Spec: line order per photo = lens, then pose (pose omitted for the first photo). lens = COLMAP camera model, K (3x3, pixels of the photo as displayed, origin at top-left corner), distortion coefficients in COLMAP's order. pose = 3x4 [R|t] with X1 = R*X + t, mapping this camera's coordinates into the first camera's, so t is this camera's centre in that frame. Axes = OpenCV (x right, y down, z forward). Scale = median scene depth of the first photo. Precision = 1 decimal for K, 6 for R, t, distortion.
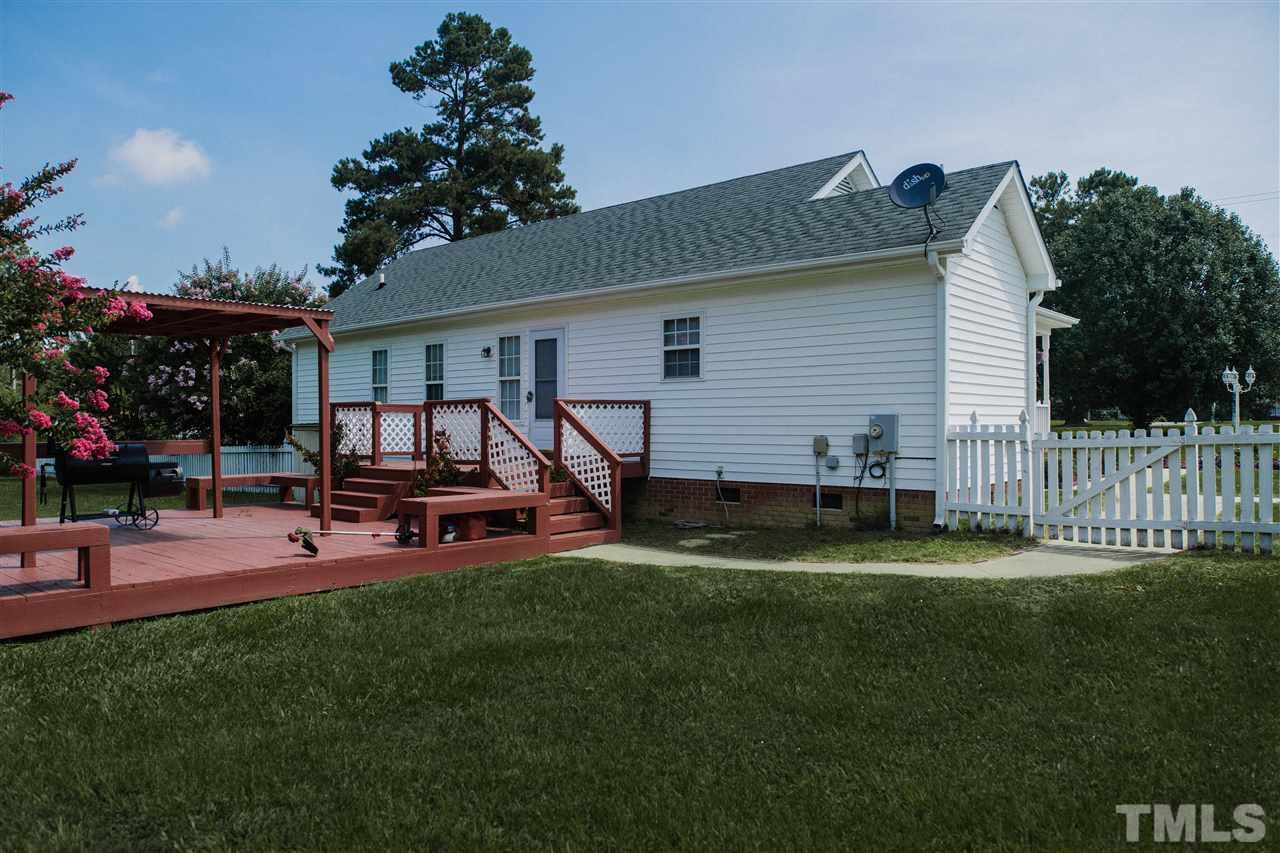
lens RADIAL K [[841.5, 0, 632.7], [0, 841.5, 418.3], [0, 0, 1]] dist [-0.088382, 0.000351]
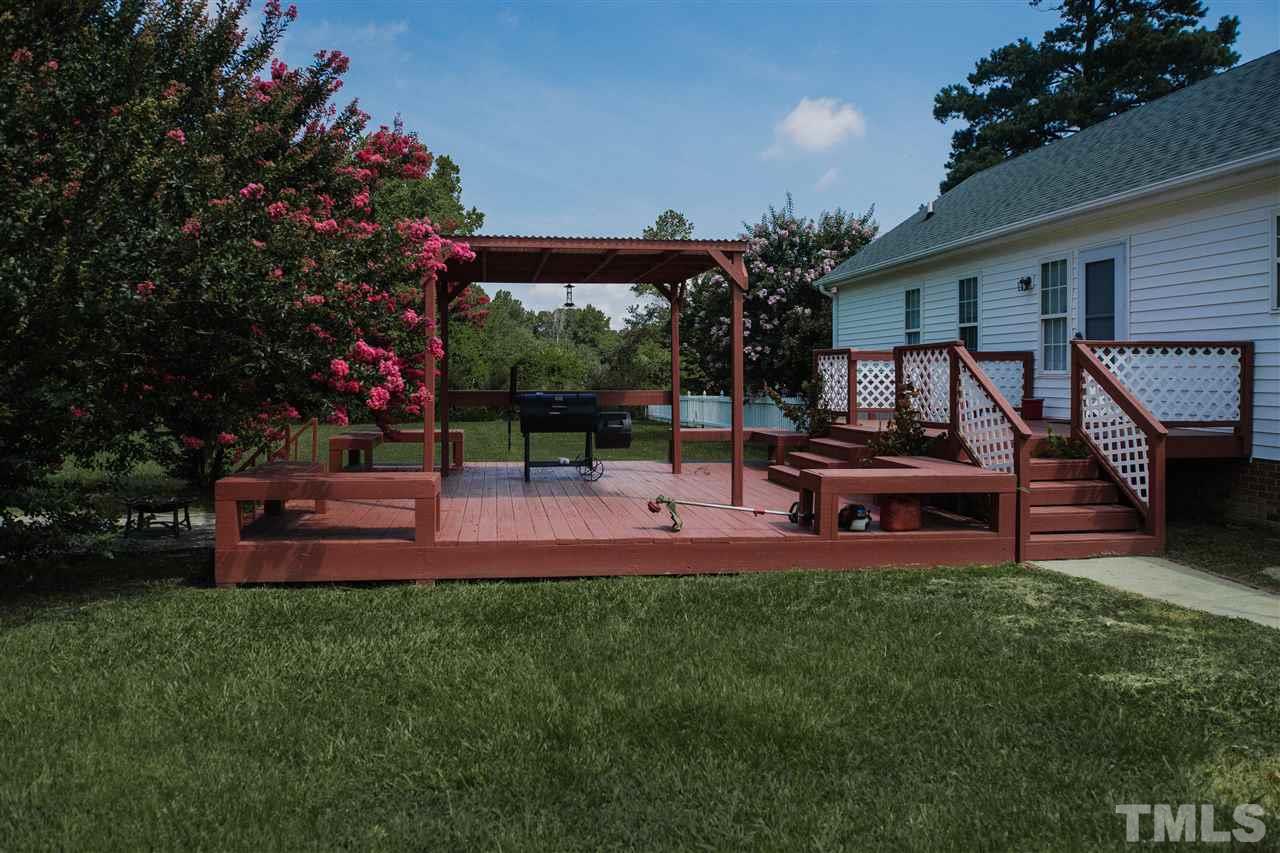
lens RADIAL K [[869.3, 0, 638.1], [0, 869.3, 375.1], [0, 0, 1]] dist [-0.081882, 0.047821]
pose [[0.743555, 0.006140, -0.668647, 0.104030], [-0.002023, 0.999974, 0.006933, 0.001281], [0.668672, -0.003803, 0.743548, 0.192413]]
